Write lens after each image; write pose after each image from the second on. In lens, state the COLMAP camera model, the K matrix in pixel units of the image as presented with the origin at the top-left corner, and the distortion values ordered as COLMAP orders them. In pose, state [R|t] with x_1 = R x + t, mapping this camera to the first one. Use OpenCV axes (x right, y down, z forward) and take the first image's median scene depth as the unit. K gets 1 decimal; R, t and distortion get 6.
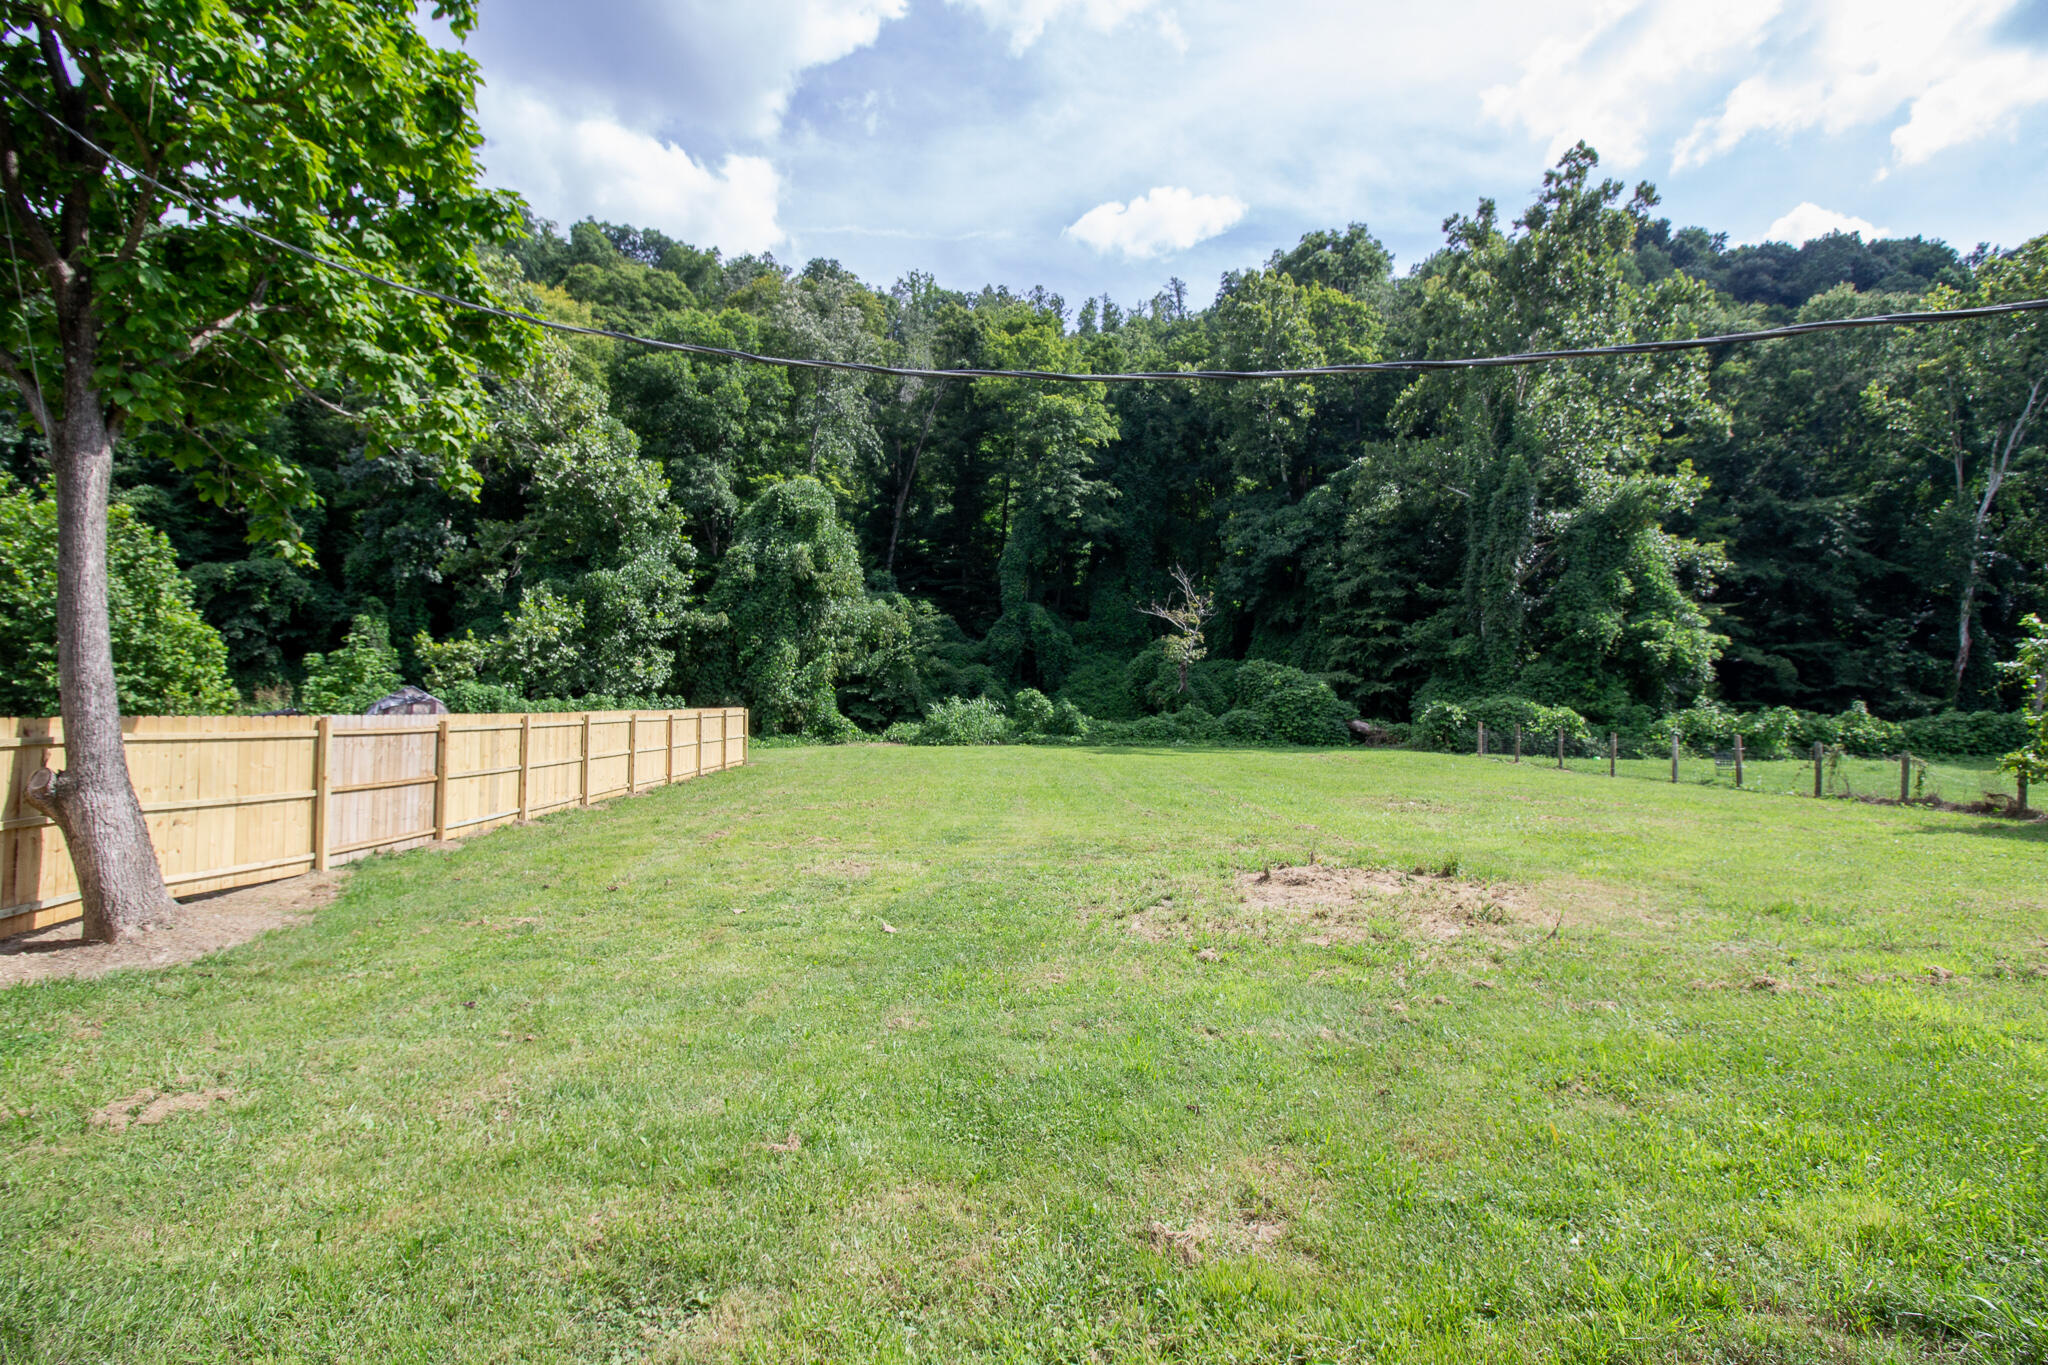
lens RADIAL K [[965.4, 0, 1013.3], [0, 965.4, 670.1], [0, 0, 1]] dist [0.003085, -0.015848]
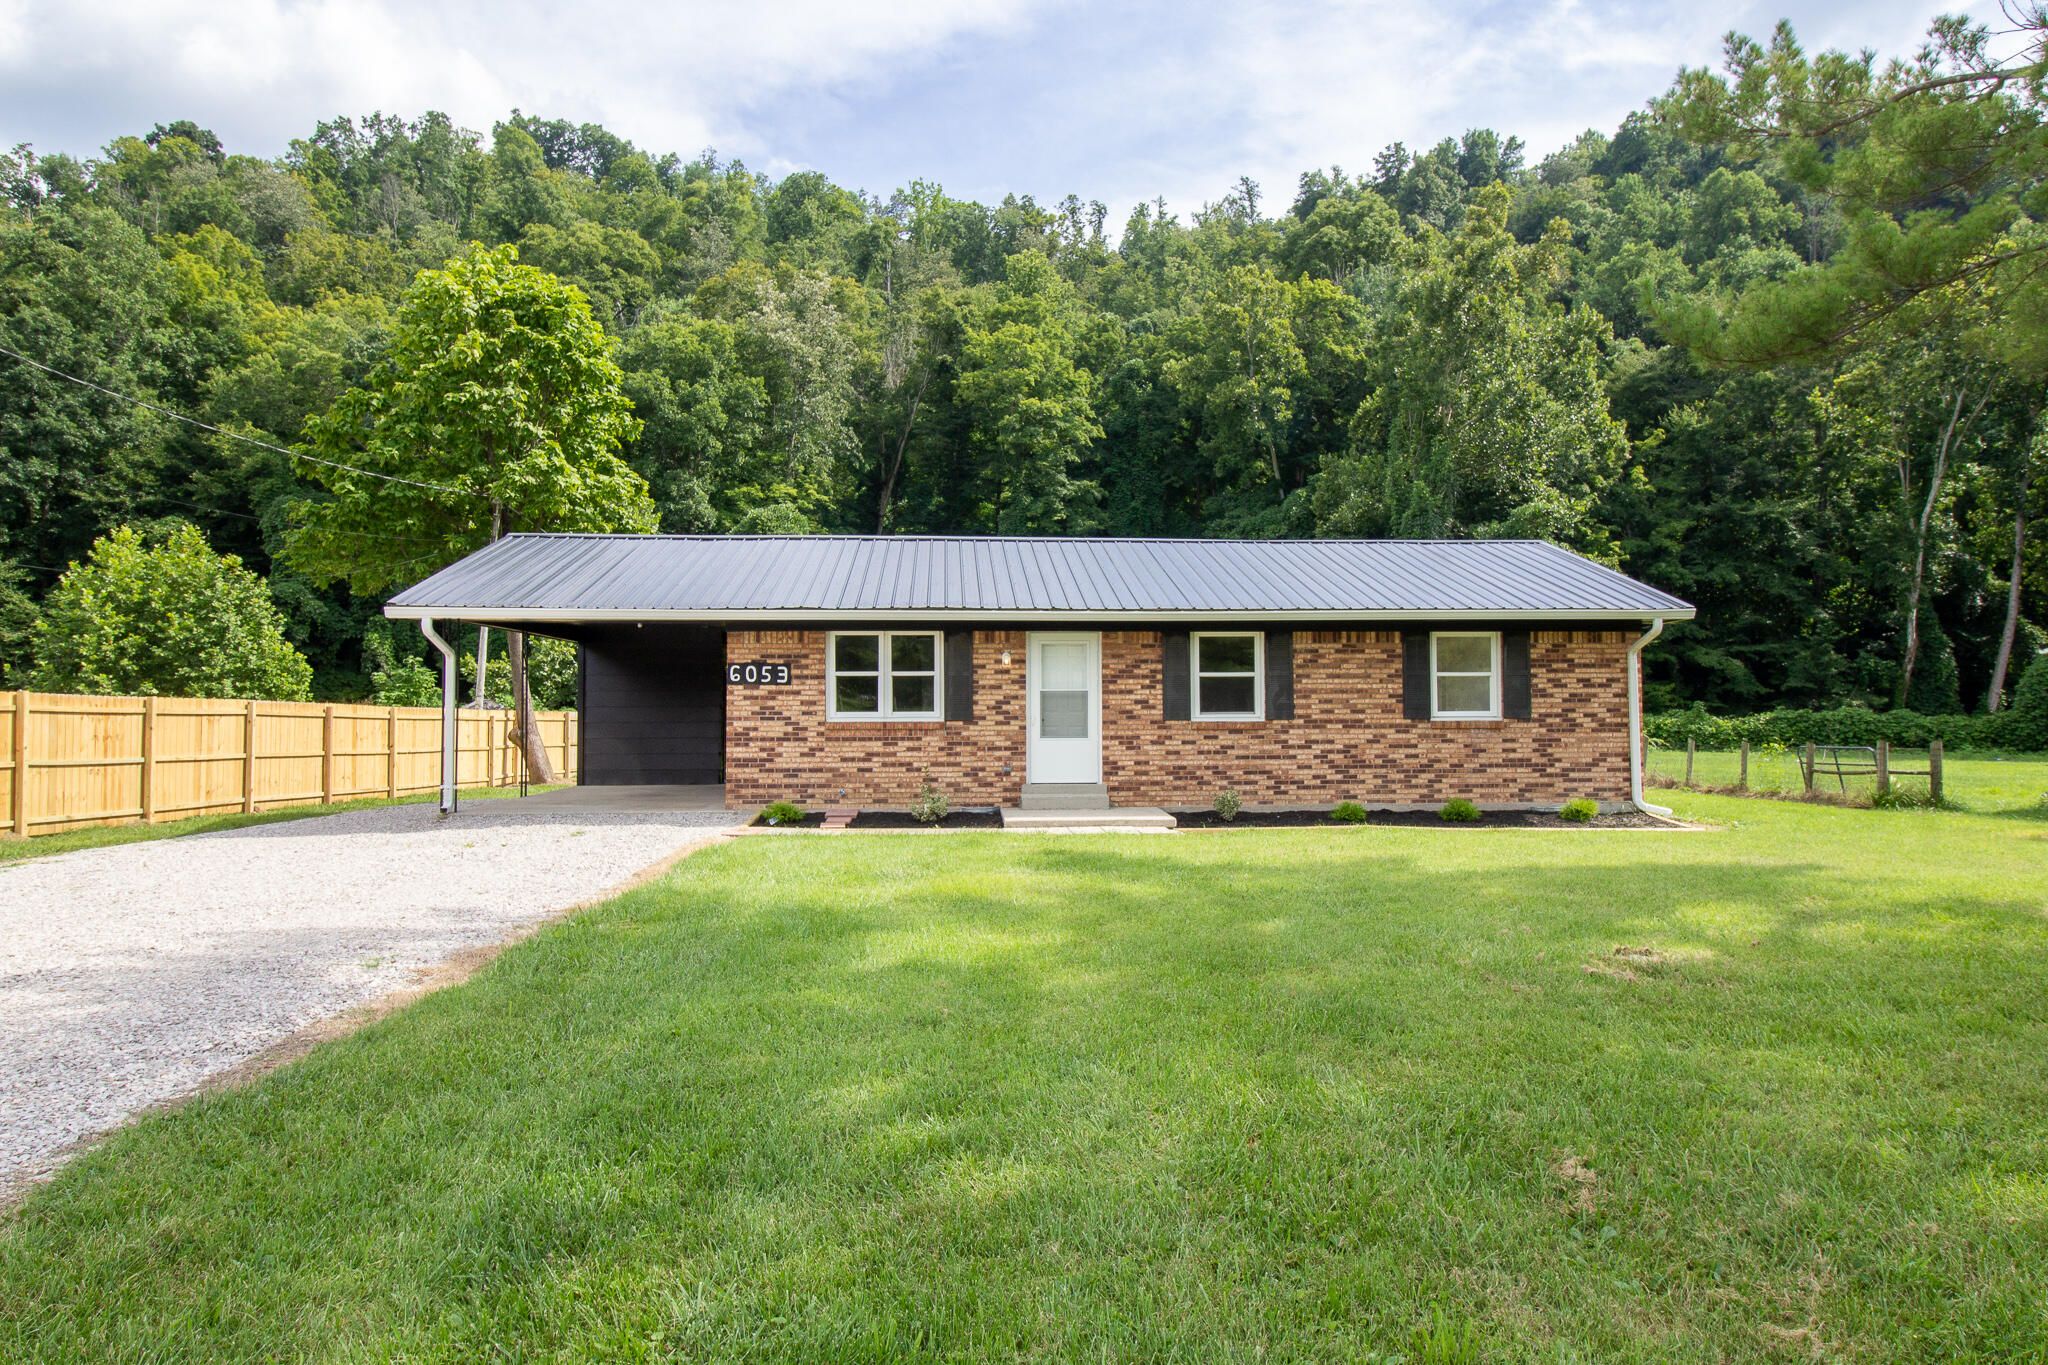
lens RADIAL K [[1215.5, 0, 1024.0], [0, 1215.5, 682.5], [0, 0, 1]] dist [-0.004424, -0.000336]
pose [[0.999715, -0.009725, -0.021787, 0.062887], [0.009911, 0.999915, 0.008471, -0.005264], [0.021703, -0.008685, 0.999727, -0.267672]]
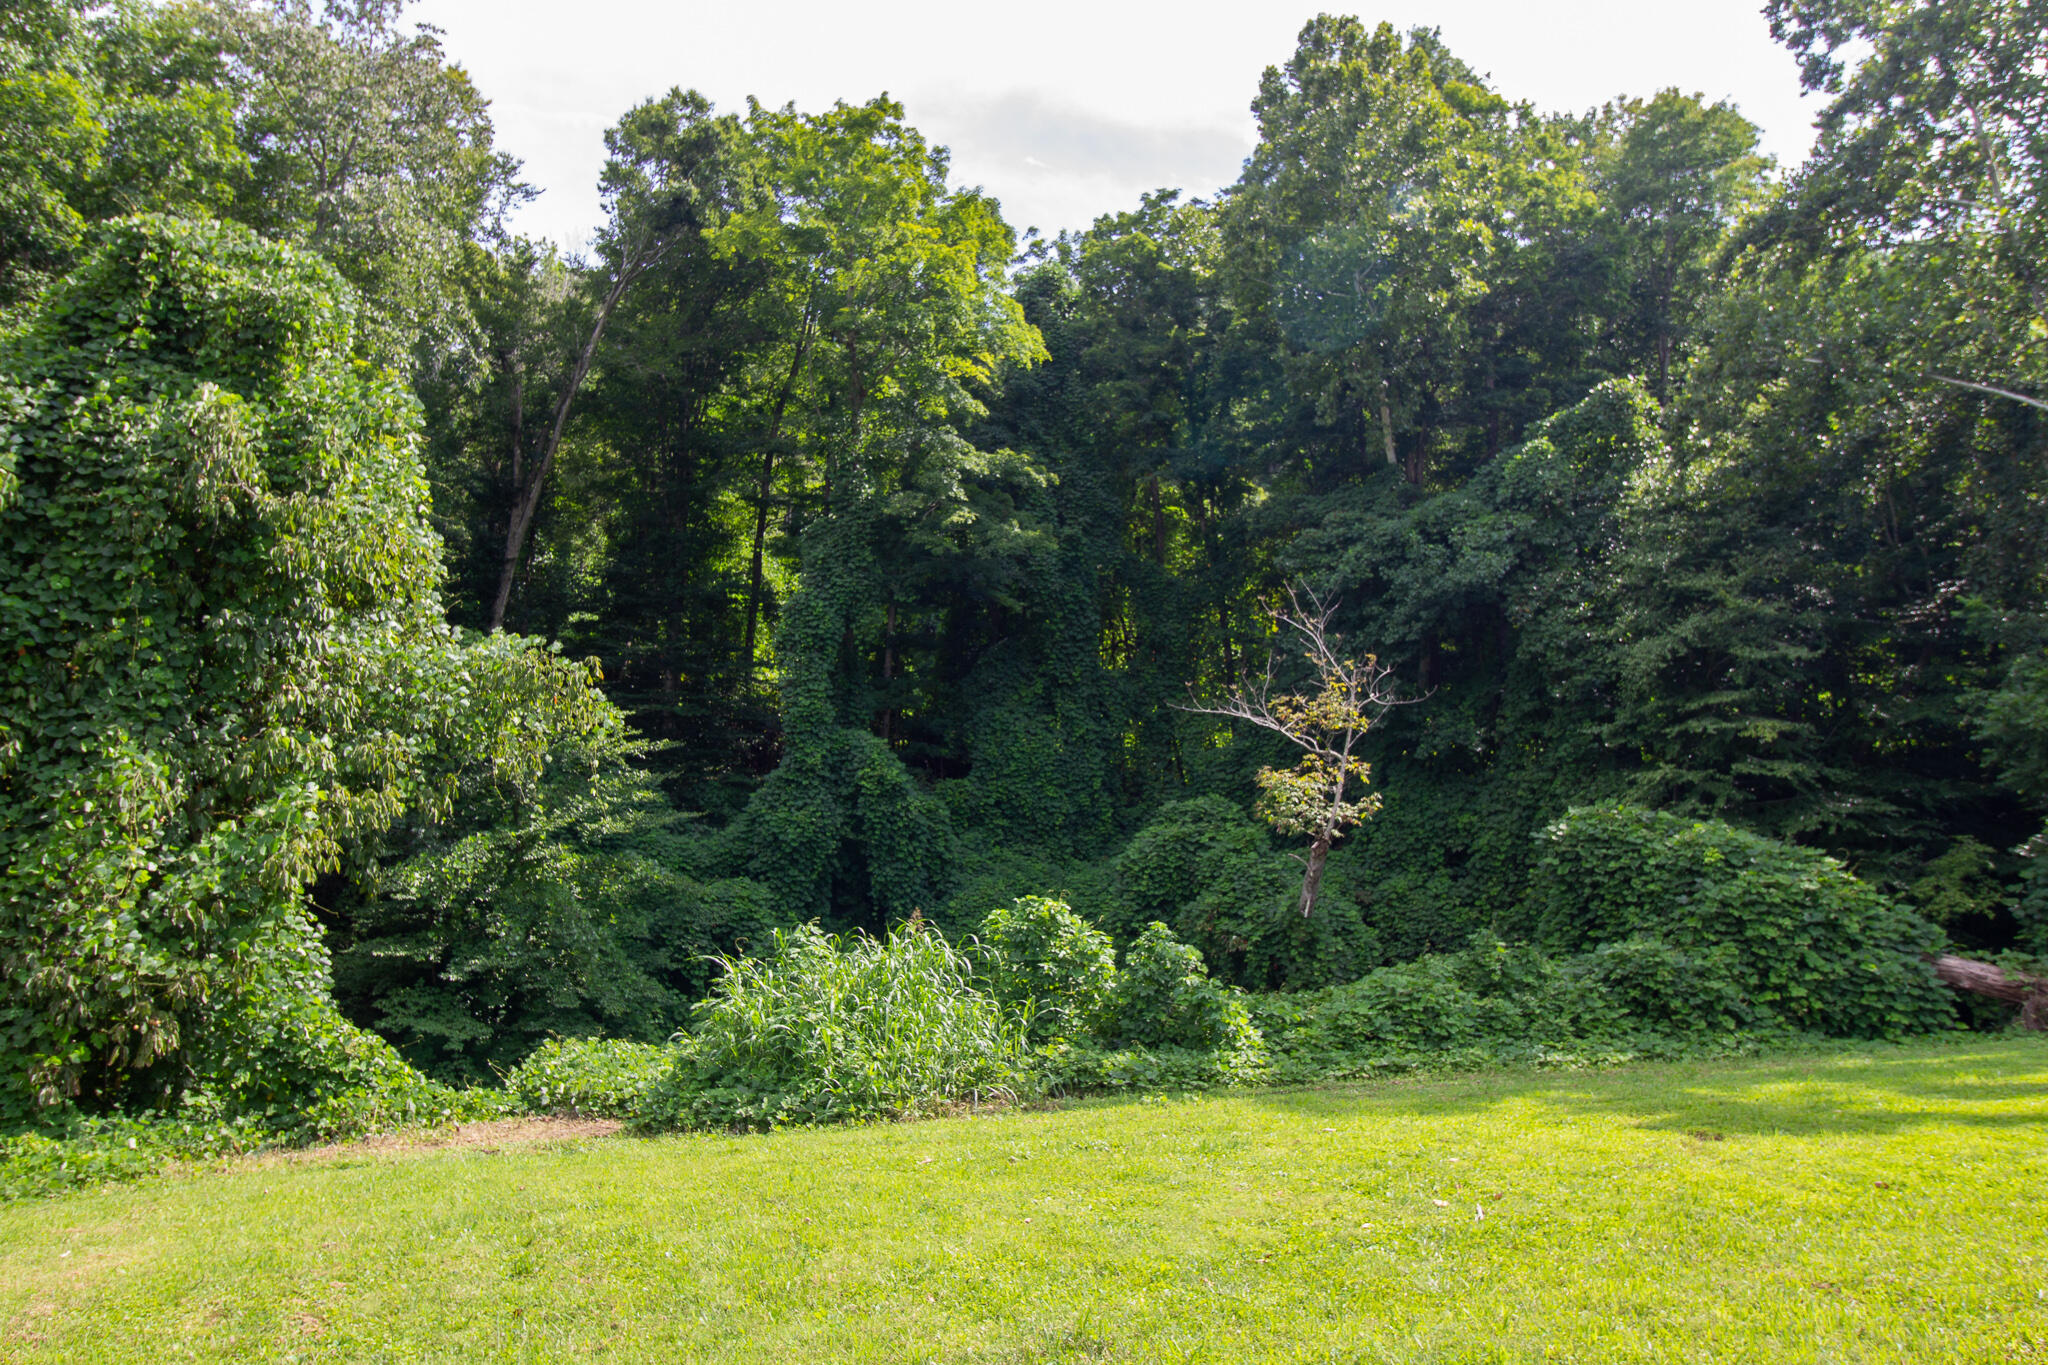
lens RADIAL K [[1511.4, 0, 1025.7], [0, 1511.4, 651.1], [0, 0, 1]] dist [0.004614, 0.002881]
pose [[0.972296, 0.002281, 0.233740, -0.074532], [0.041356, 0.982499, -0.181620, 0.023391], [-0.230064, 0.186255, 0.955186, 0.426655]]
